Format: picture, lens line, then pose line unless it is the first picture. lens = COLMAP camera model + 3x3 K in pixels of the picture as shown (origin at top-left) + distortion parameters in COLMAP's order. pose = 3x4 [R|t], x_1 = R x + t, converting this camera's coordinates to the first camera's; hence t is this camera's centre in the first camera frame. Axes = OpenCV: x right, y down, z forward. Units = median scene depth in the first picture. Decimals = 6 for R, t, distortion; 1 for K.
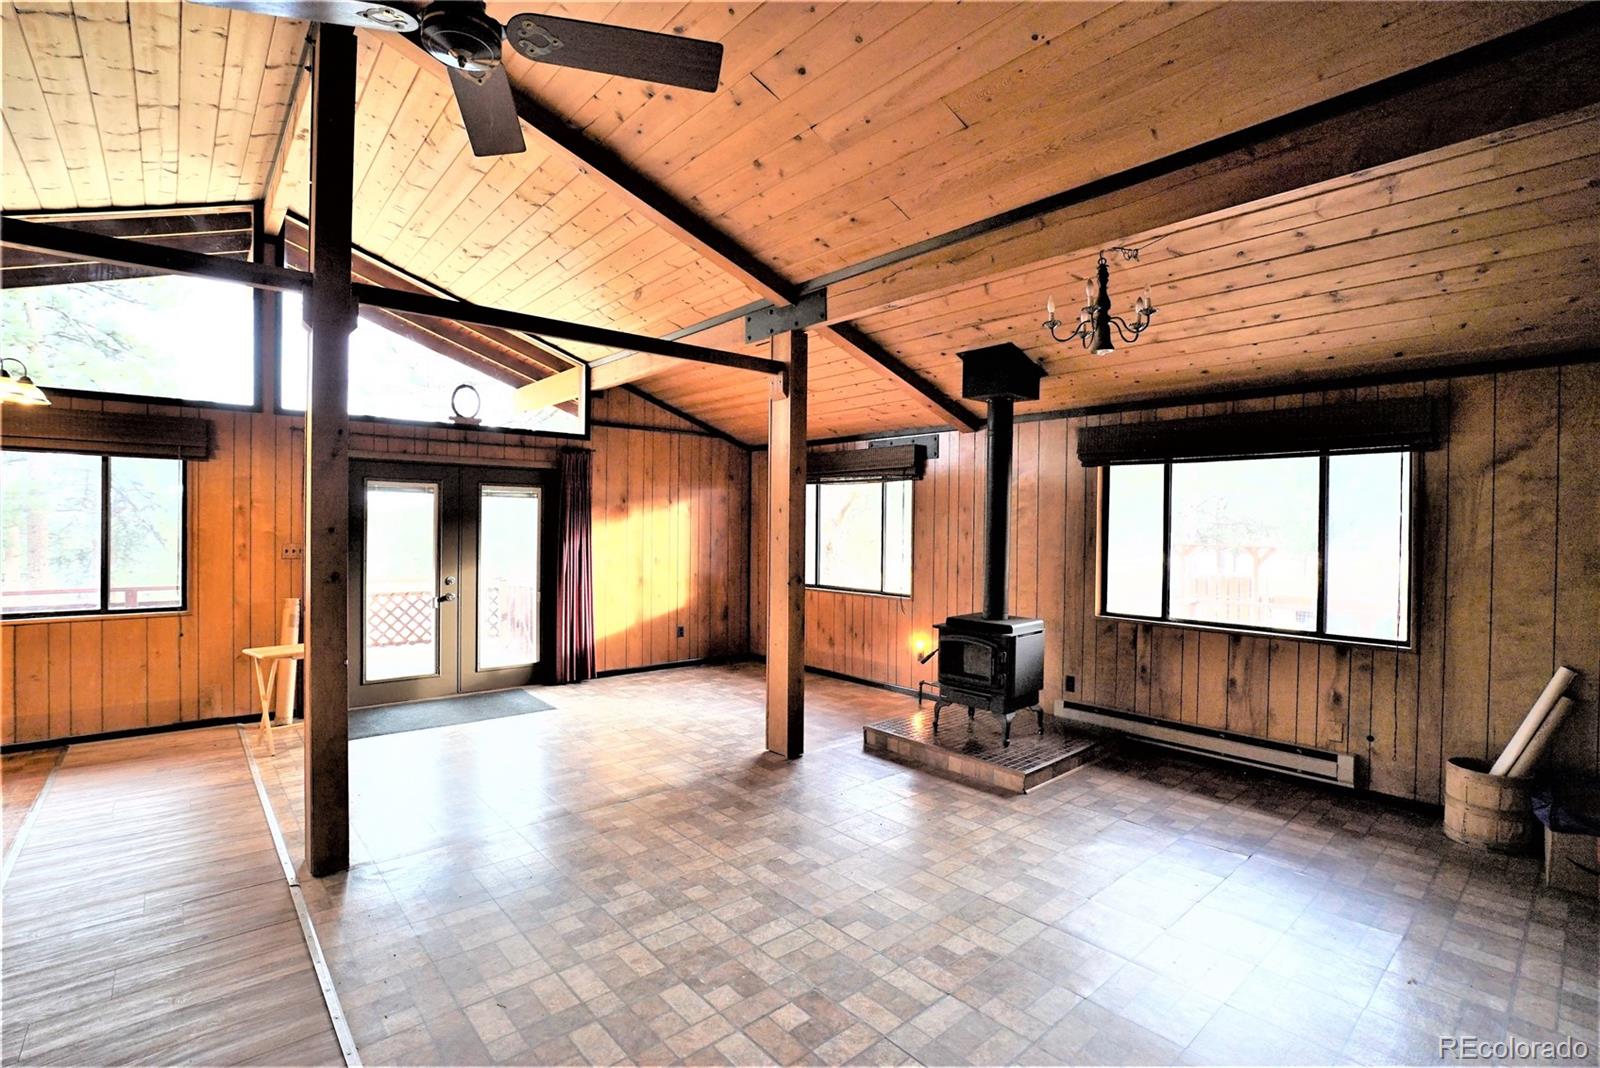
lens RADIAL K [[736.9, 0, 800.0], [0, 736.9, 534.0], [0, 0, 1]] dist [-0.063929, 0.026095]
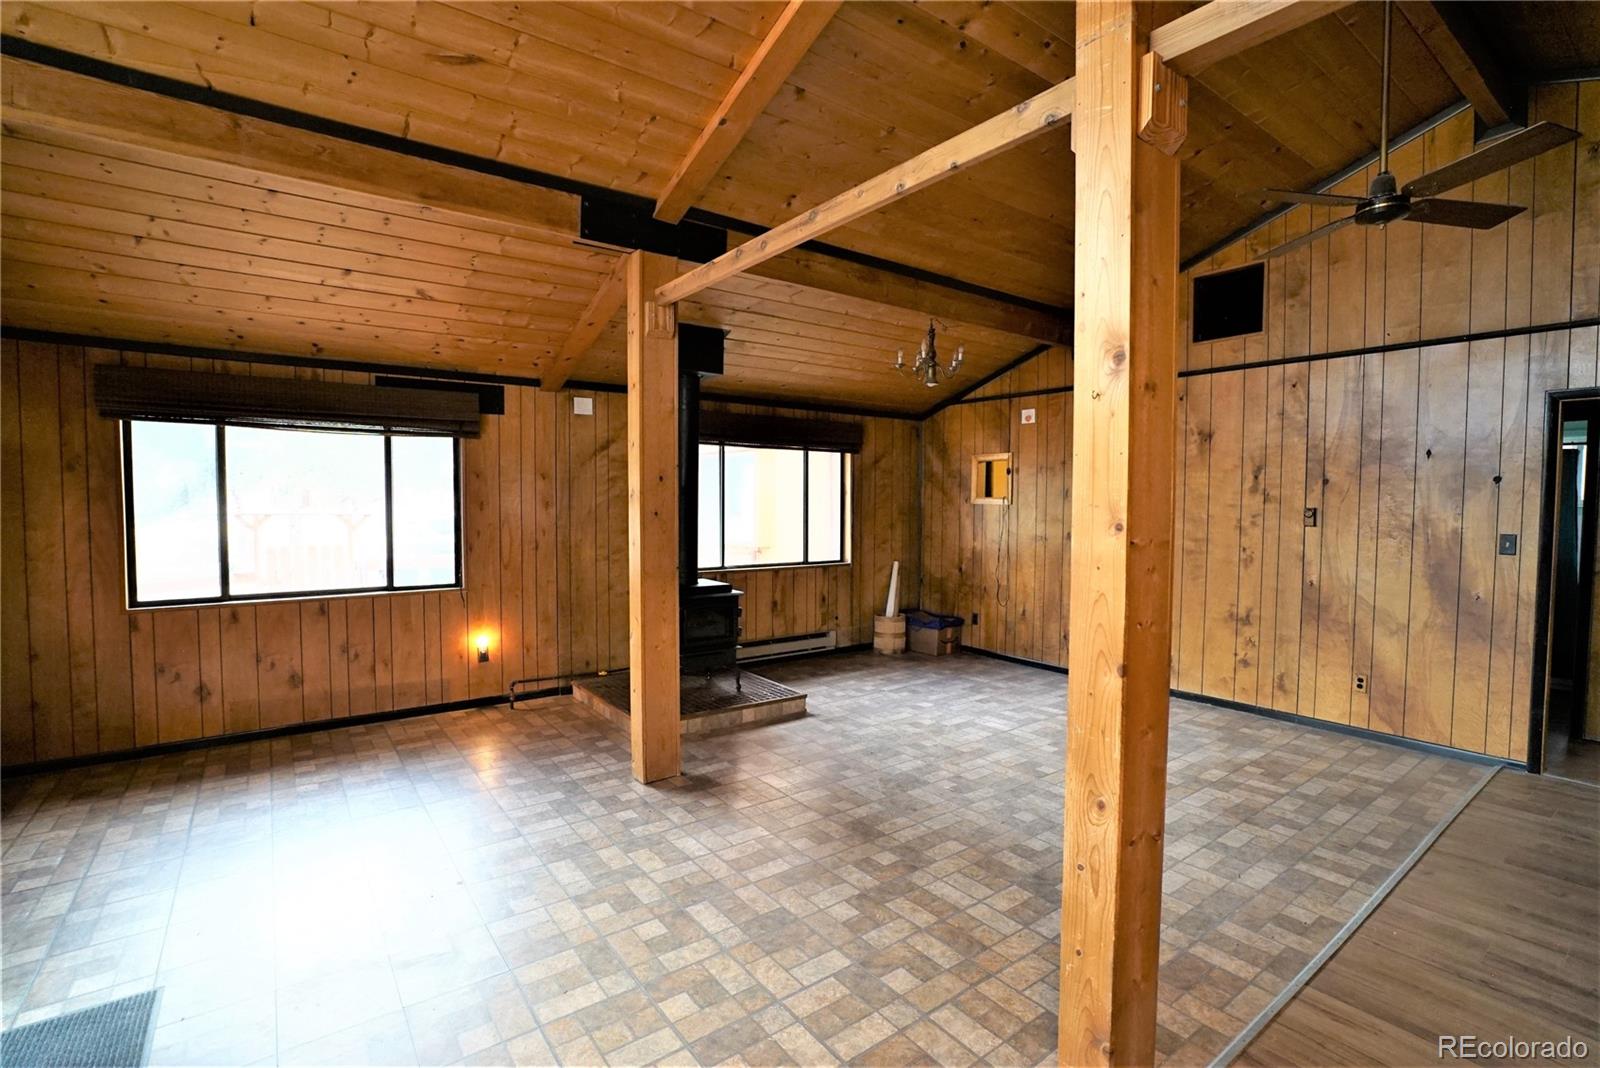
lens RADIAL K [[736.1, 0, 802.2], [0, 736.1, 509.6], [0, 0, 1]] dist [-0.065175, 0.000041]
pose [[0.074983, -0.018063, 0.997021, -0.925448], [0.014035, 0.999756, 0.017057, -0.005751], [-0.997086, 0.012715, 0.075219, 0.907368]]
